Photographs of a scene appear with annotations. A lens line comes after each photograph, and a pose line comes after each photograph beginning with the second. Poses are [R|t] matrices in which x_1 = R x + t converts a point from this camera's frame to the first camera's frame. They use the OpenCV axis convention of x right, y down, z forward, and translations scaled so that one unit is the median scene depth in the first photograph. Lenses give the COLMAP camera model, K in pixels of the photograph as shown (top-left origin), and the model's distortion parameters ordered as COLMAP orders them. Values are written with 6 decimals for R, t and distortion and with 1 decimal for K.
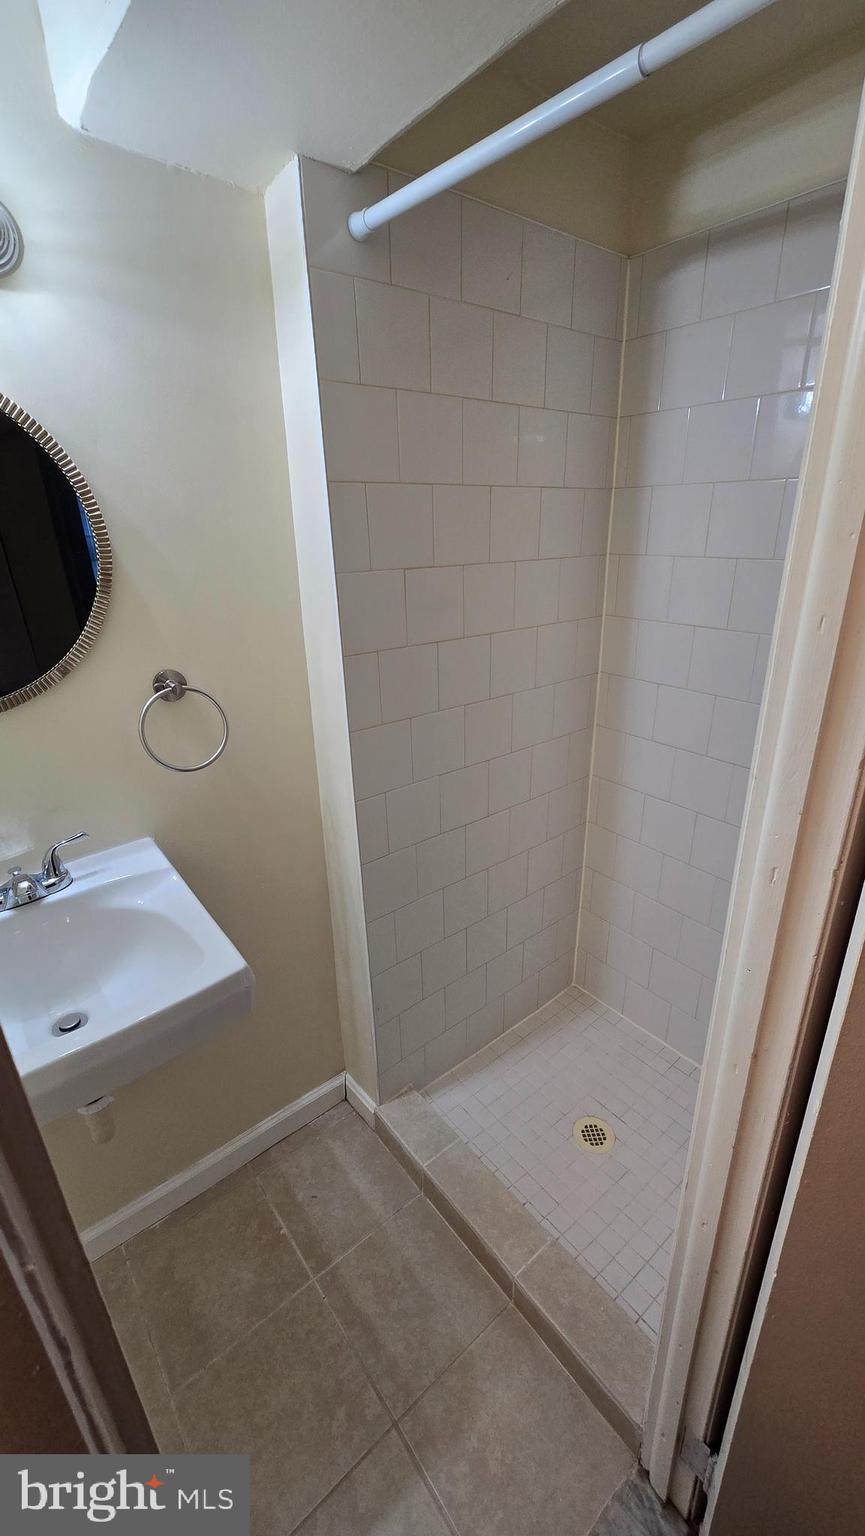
lens RADIAL K [[622.9, 0, 434.9], [0, 622.9, 764.9], [0, 0, 1]] dist [-0.000237, -0.000351]
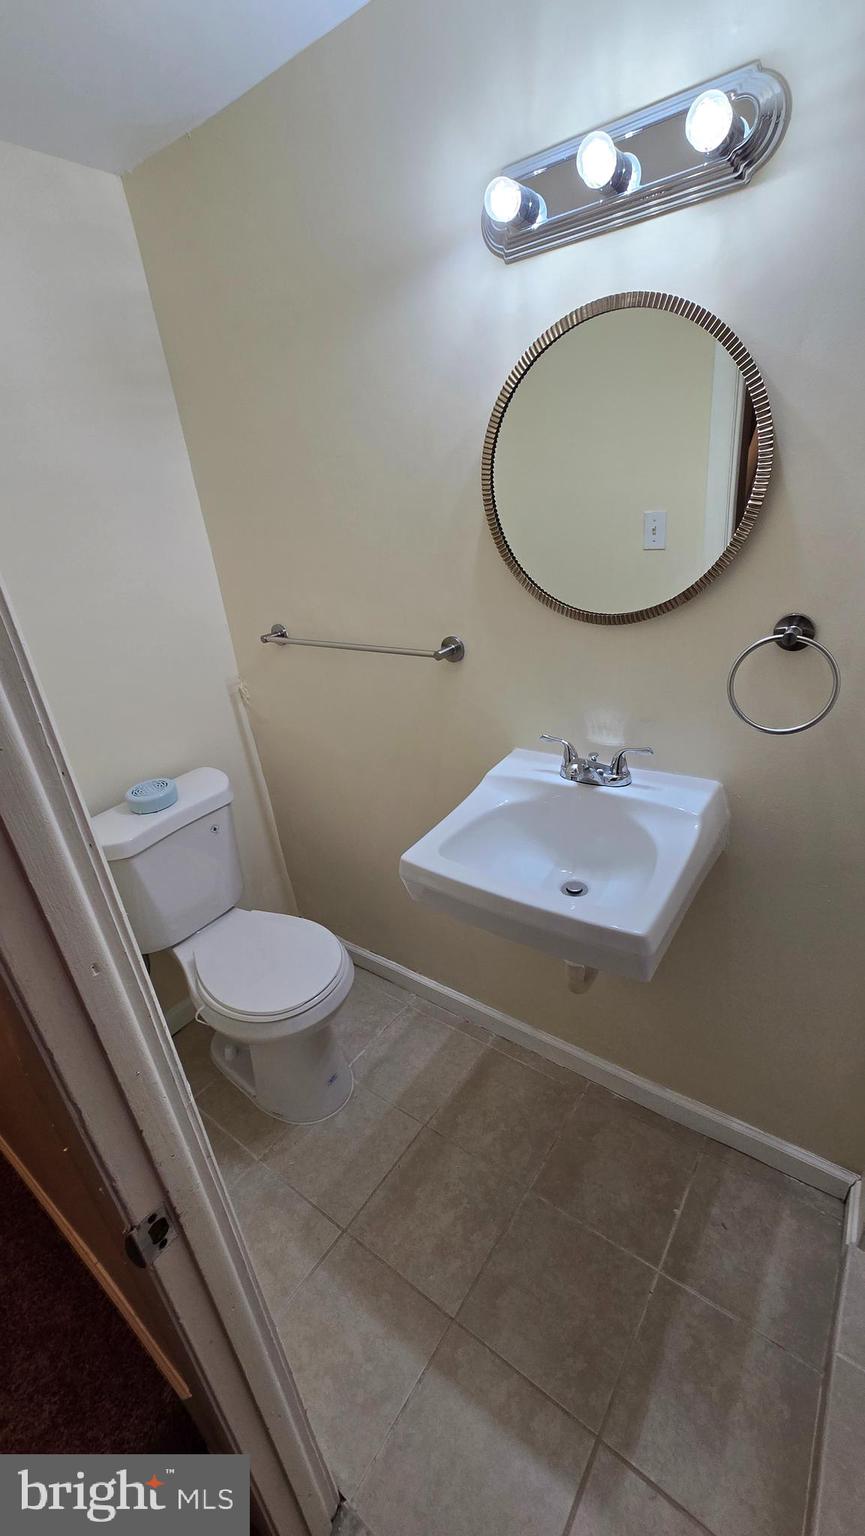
lens RADIAL K [[622.9, 0, 434.9], [0, 622.9, 764.9], [0, 0, 1]] dist [-0.000237, -0.000351]
pose [[0.267630, 0.396195, -0.878296, 0.241052], [-0.264419, 0.906751, 0.328458, -0.099453], [0.926529, 0.144333, 0.347435, 0.233424]]
